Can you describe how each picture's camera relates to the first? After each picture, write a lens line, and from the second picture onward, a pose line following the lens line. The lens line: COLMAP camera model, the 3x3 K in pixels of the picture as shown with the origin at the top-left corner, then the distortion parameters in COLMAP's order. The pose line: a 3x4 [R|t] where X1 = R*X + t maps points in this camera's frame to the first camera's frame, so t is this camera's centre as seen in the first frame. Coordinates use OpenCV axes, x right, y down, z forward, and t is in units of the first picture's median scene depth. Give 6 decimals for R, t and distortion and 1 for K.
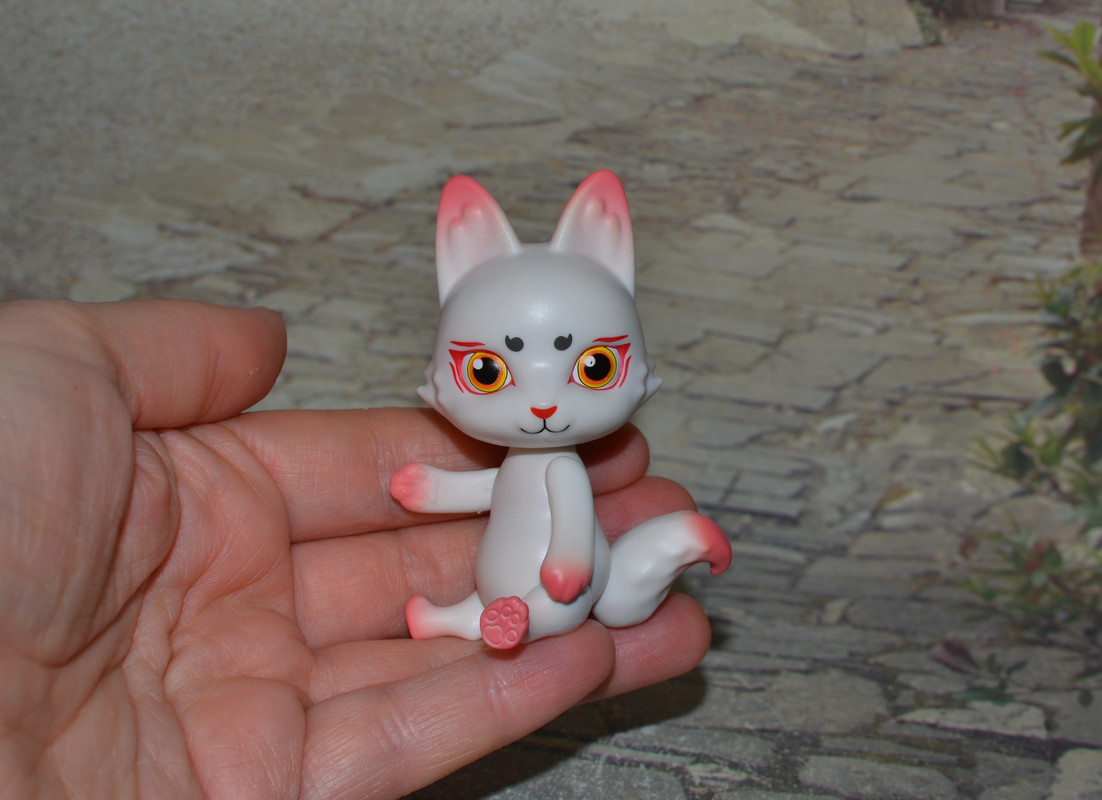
lens RADIAL K [[2015.2, 0, 603.9], [0, 2015.2, 317.8], [0, 0, 1]] dist [-0.219896, 0.200527]
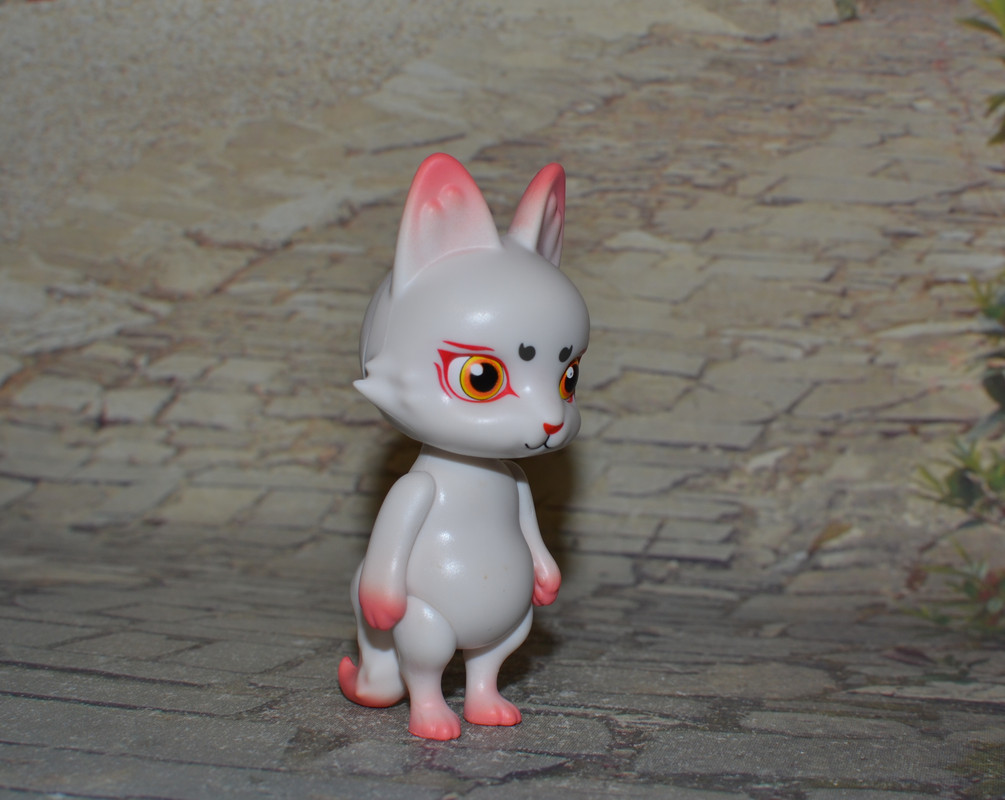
lens RADIAL K [[1998.8, 0, 515.3], [0, 1998.8, 400.5], [0, 0, 1]] dist [-0.211617, 0.050774]
pose [[0.999840, -0.017245, -0.004764, 0.004718], [0.015988, 0.980726, -0.194730, 0.210796], [0.008031, 0.194623, 0.980845, 0.093505]]
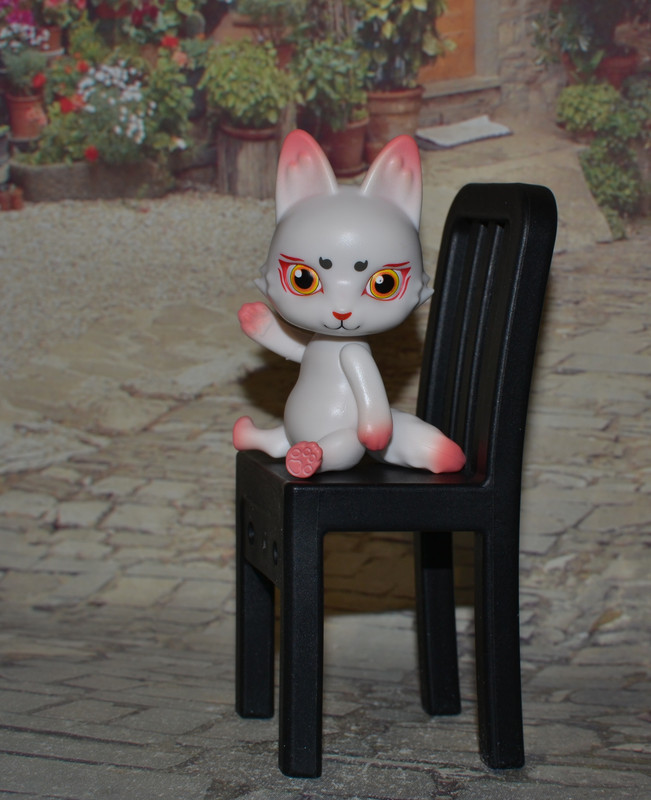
lens RADIAL K [[1742.6, 0, 369.4], [0, 1742.6, 400.6], [0, 0, 1]] dist [-0.150048, -0.522479]
pose [[0.999850, -0.014502, -0.009423, 0.011314], [0.012220, 0.977947, -0.208495, 0.183029], [0.012239, 0.208349, 0.977978, -0.070648]]
